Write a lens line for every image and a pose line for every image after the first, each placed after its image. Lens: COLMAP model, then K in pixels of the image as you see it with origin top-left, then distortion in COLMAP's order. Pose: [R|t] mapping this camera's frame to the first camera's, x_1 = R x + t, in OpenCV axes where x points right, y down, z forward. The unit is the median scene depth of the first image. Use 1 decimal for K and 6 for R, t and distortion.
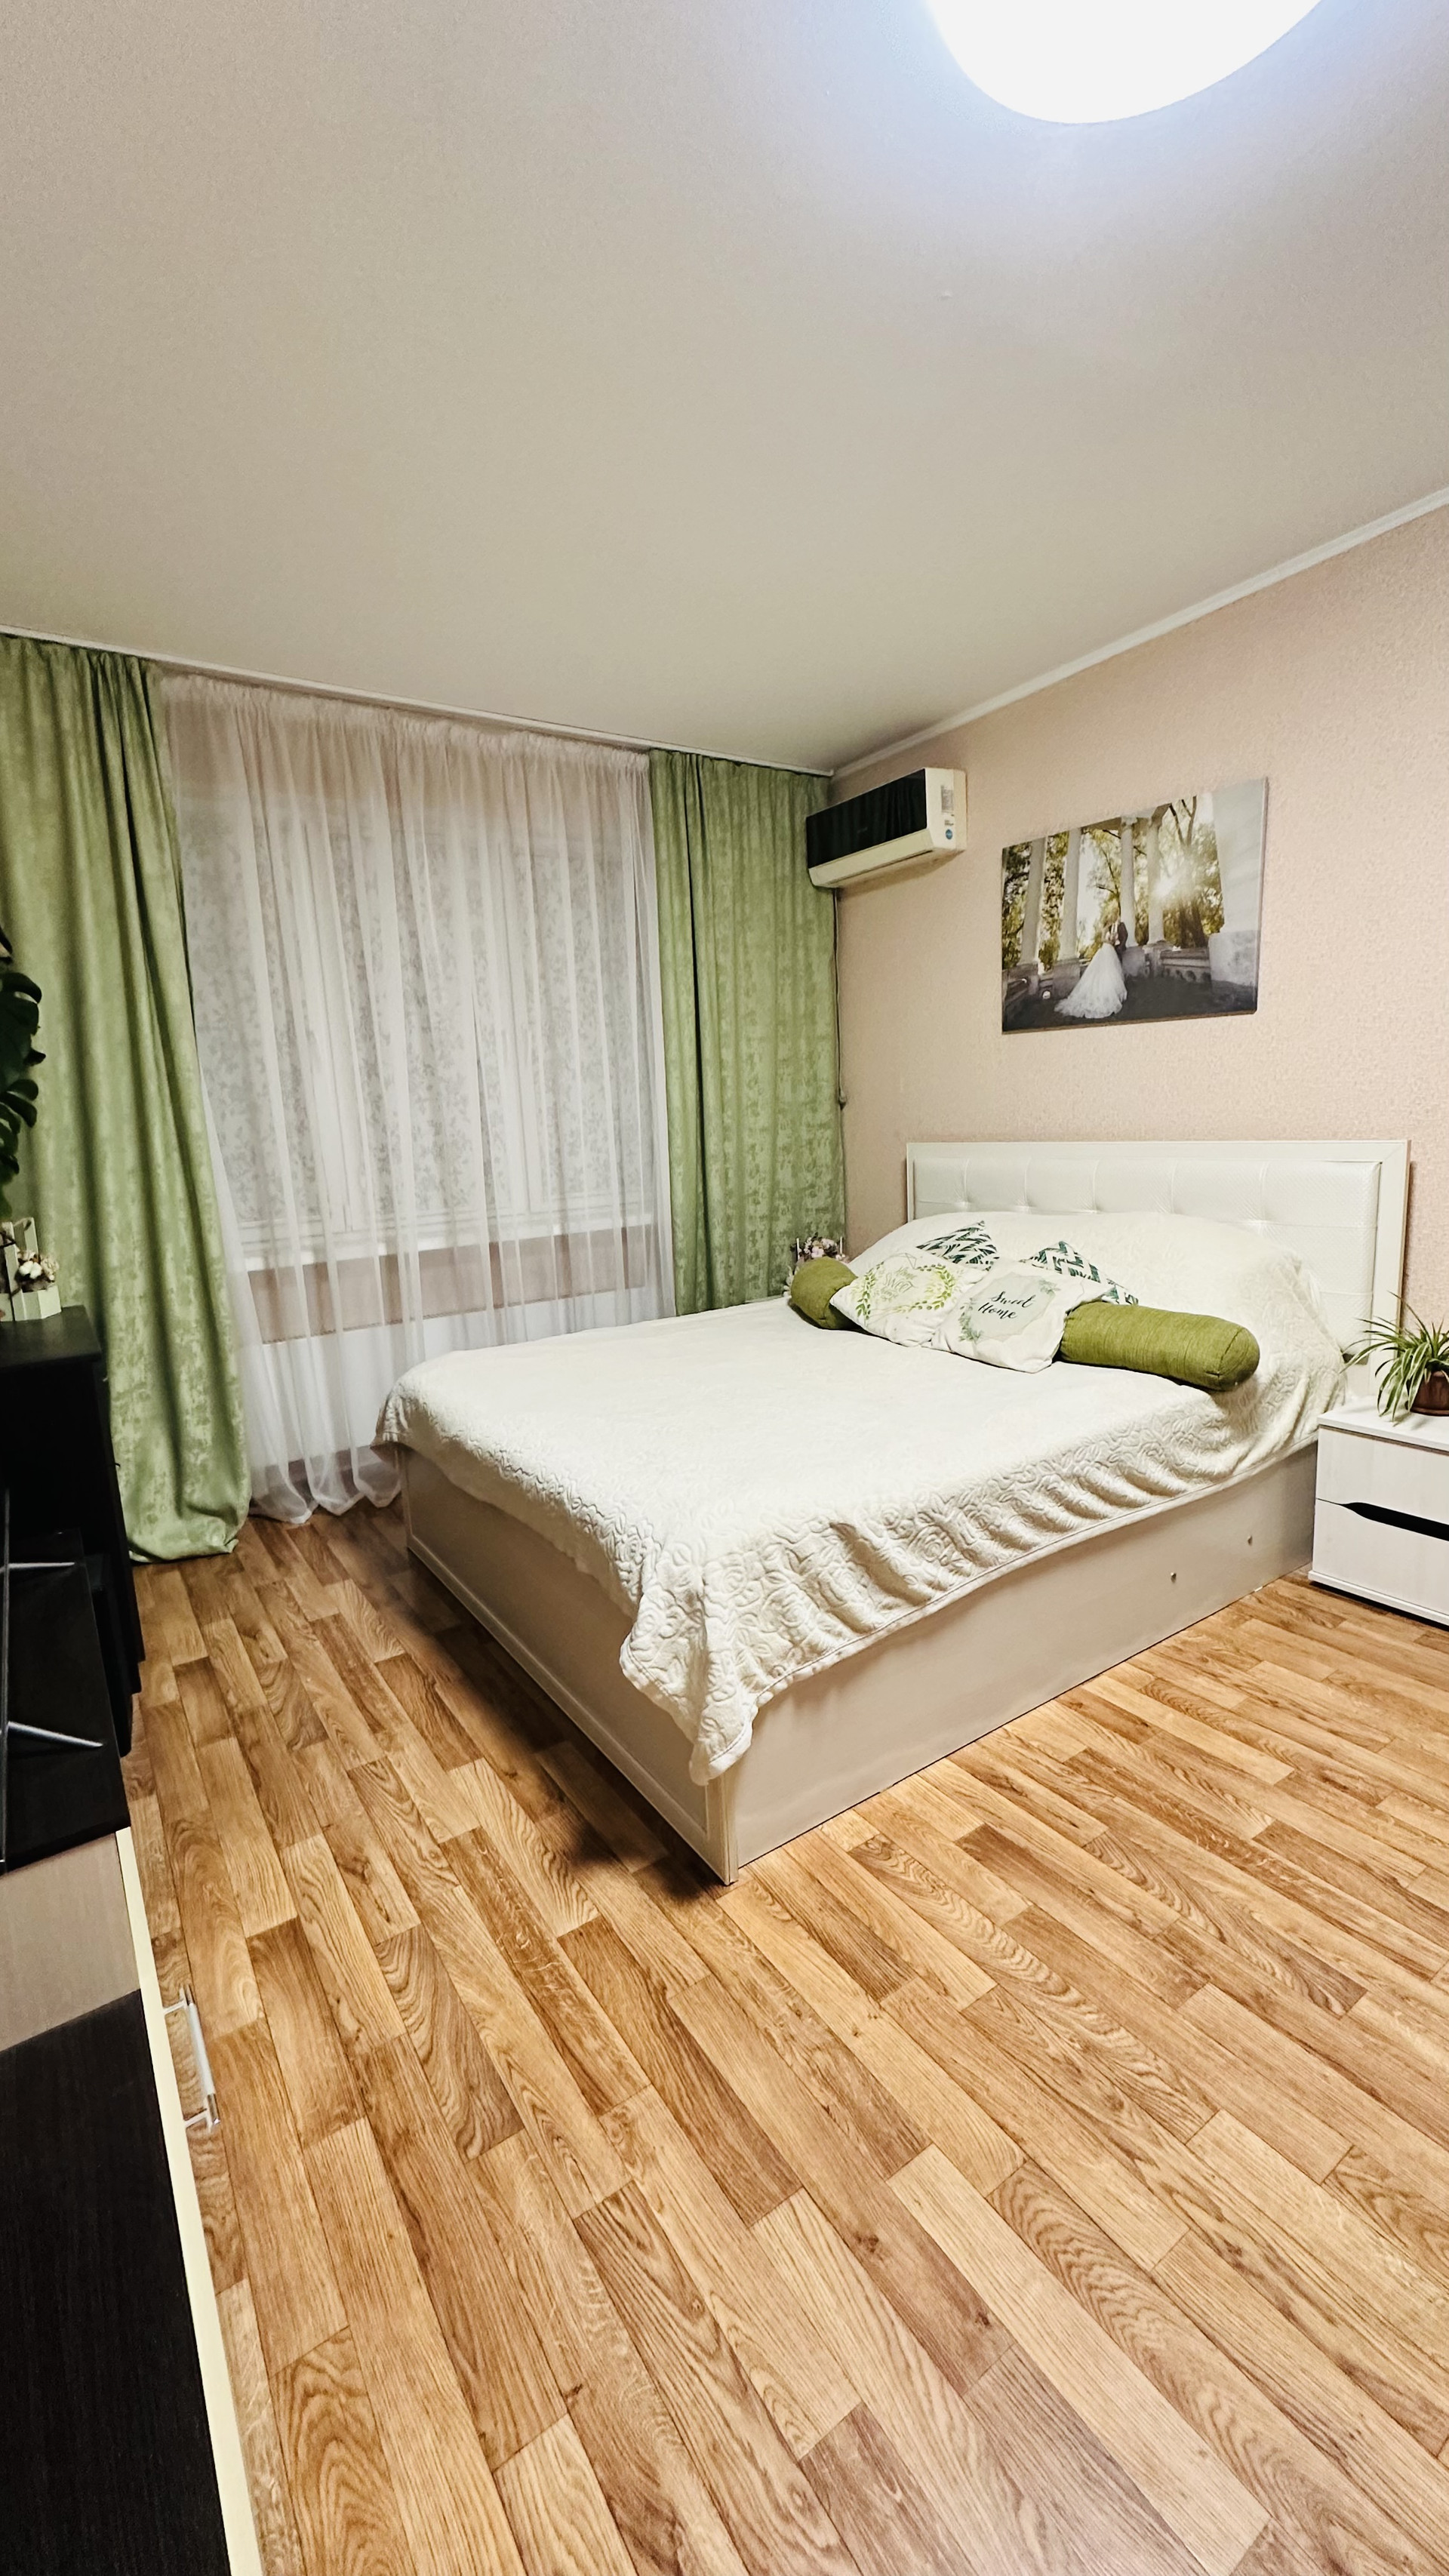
lens RADIAL K [[1023.4, 0, 733.0], [0, 1023.4, 1292.2], [0, 0, 1]] dist [-0.000821, 0.000401]
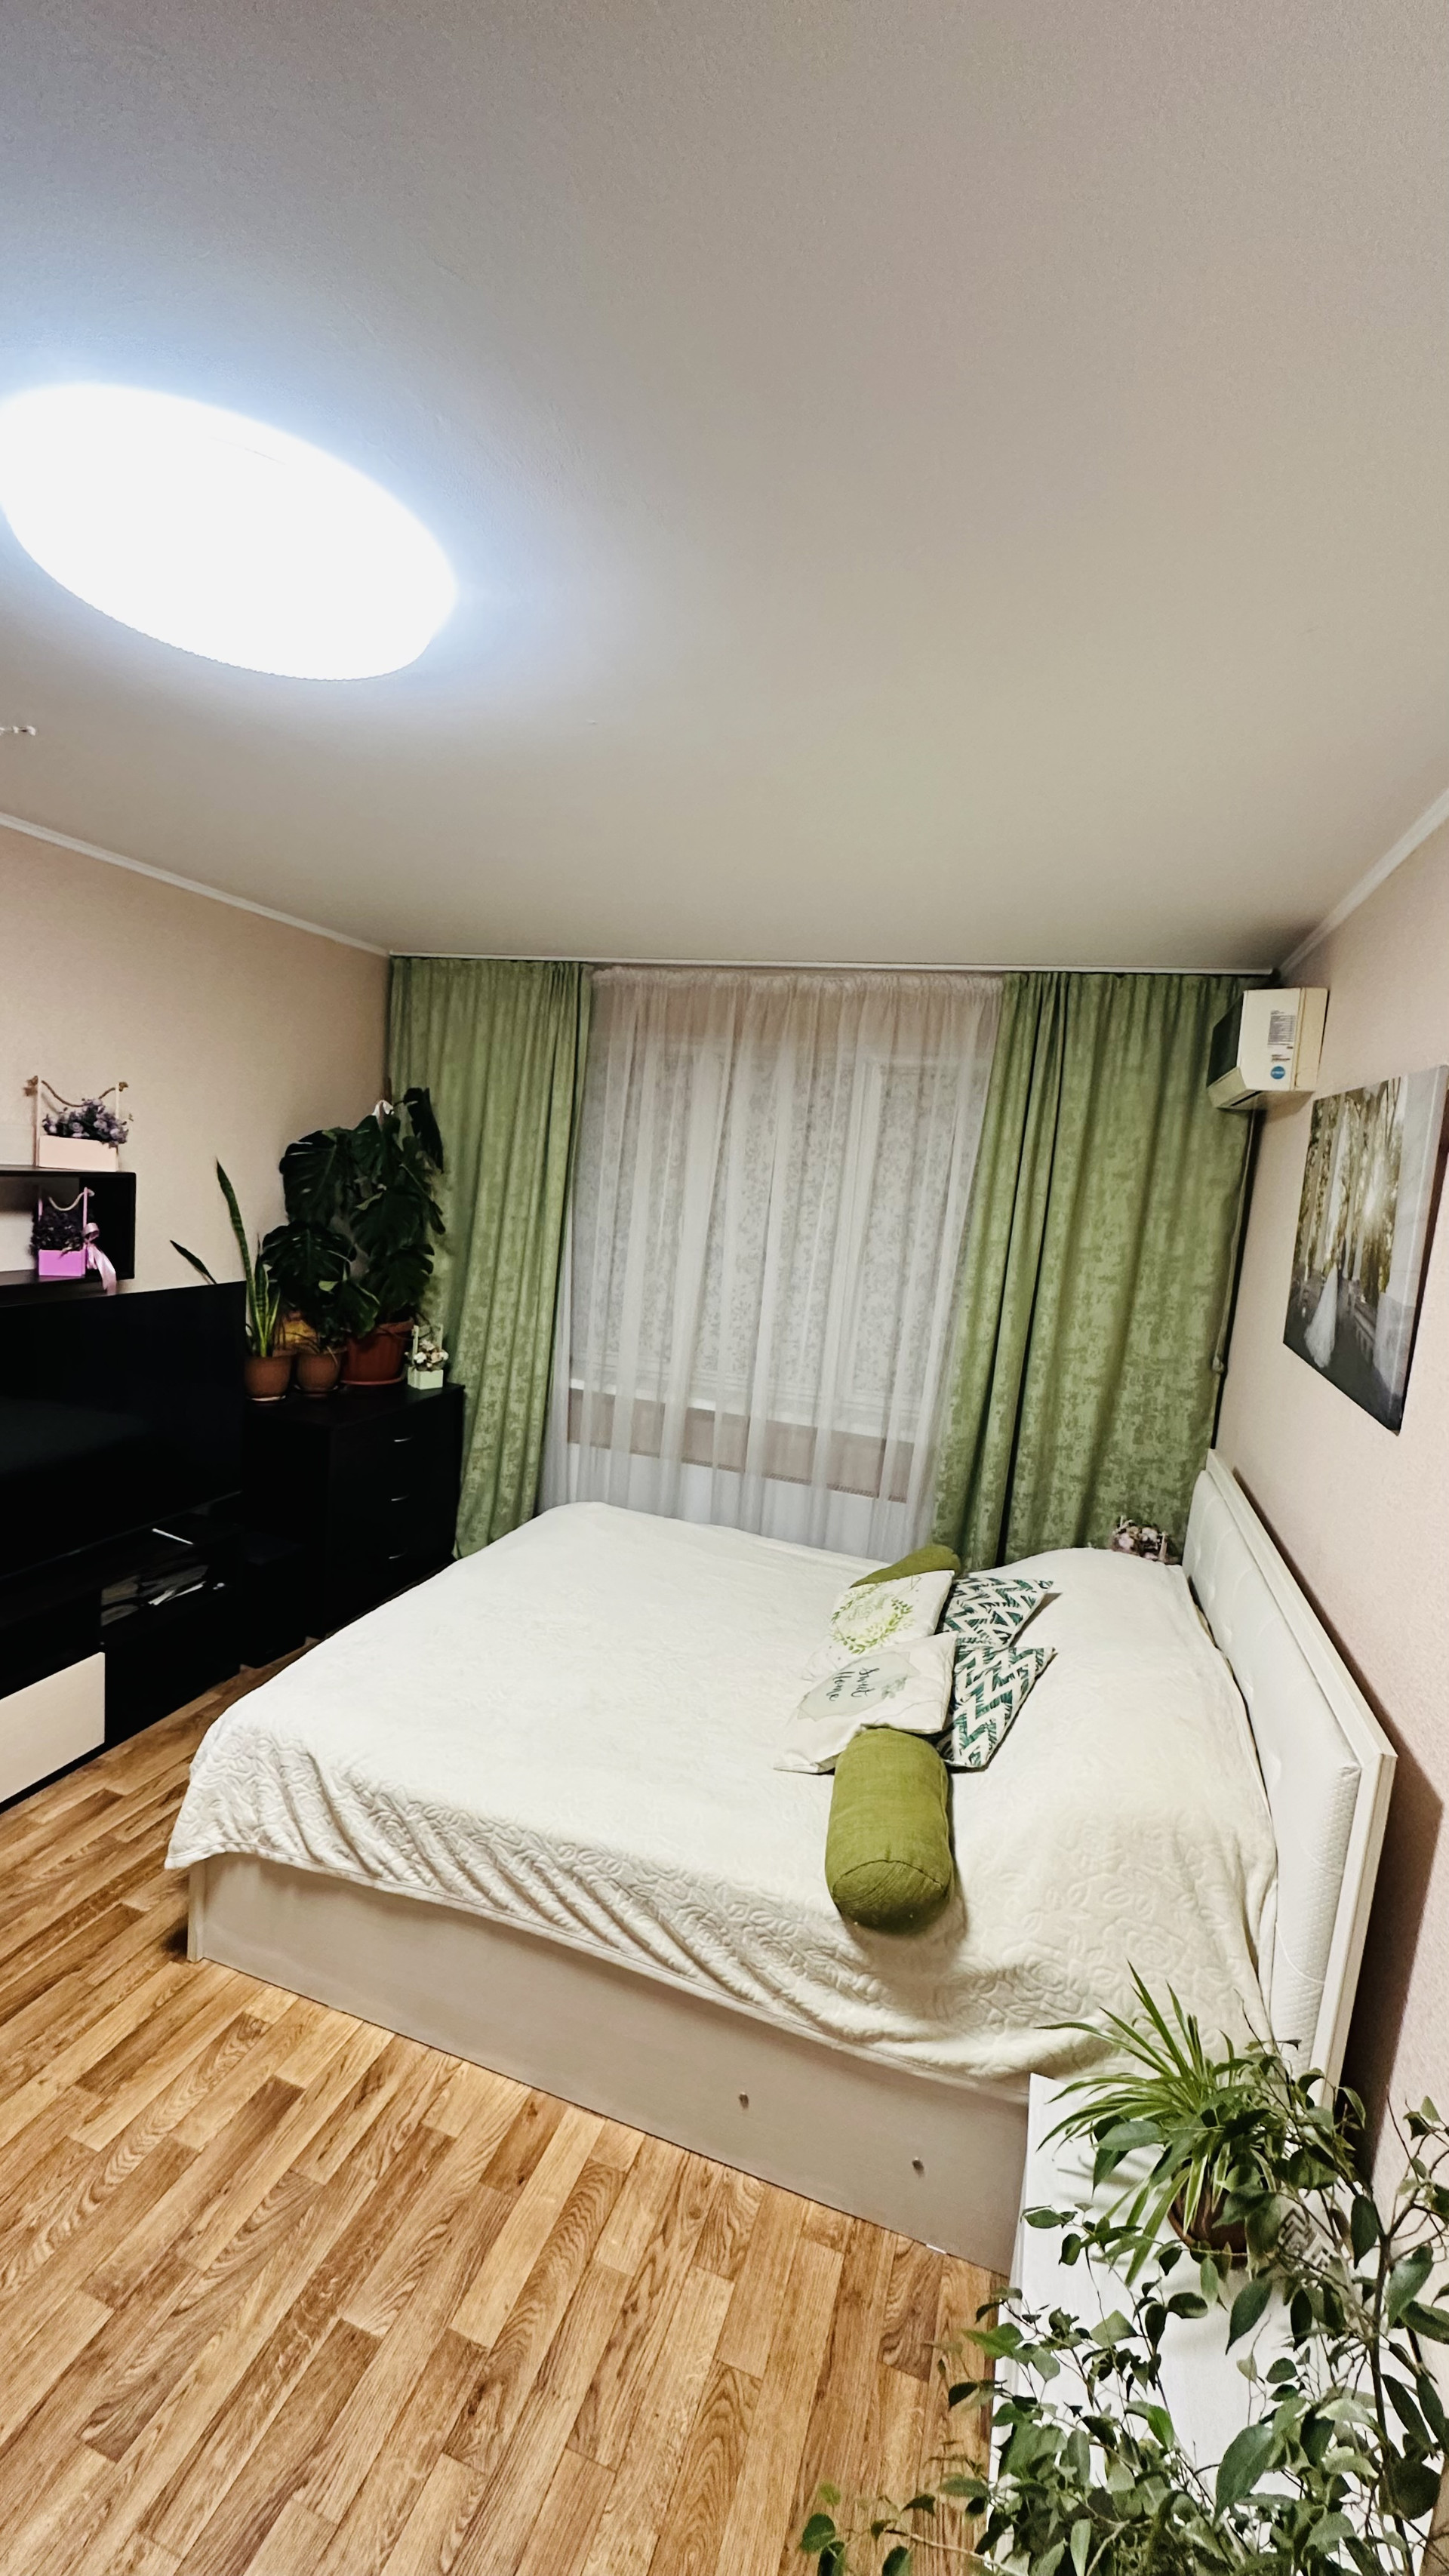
lens RADIAL K [[1032.7, 0, 721.2], [0, 1032.7, 1292.6], [0, 0, 1]] dist [-0.004534, 0.001975]
pose [[0.601992, 0.197725, -0.773635, 1.239815], [-0.250597, 0.966690, 0.052068, -0.491065], [0.758160, 0.162527, 0.631489, 0.518861]]
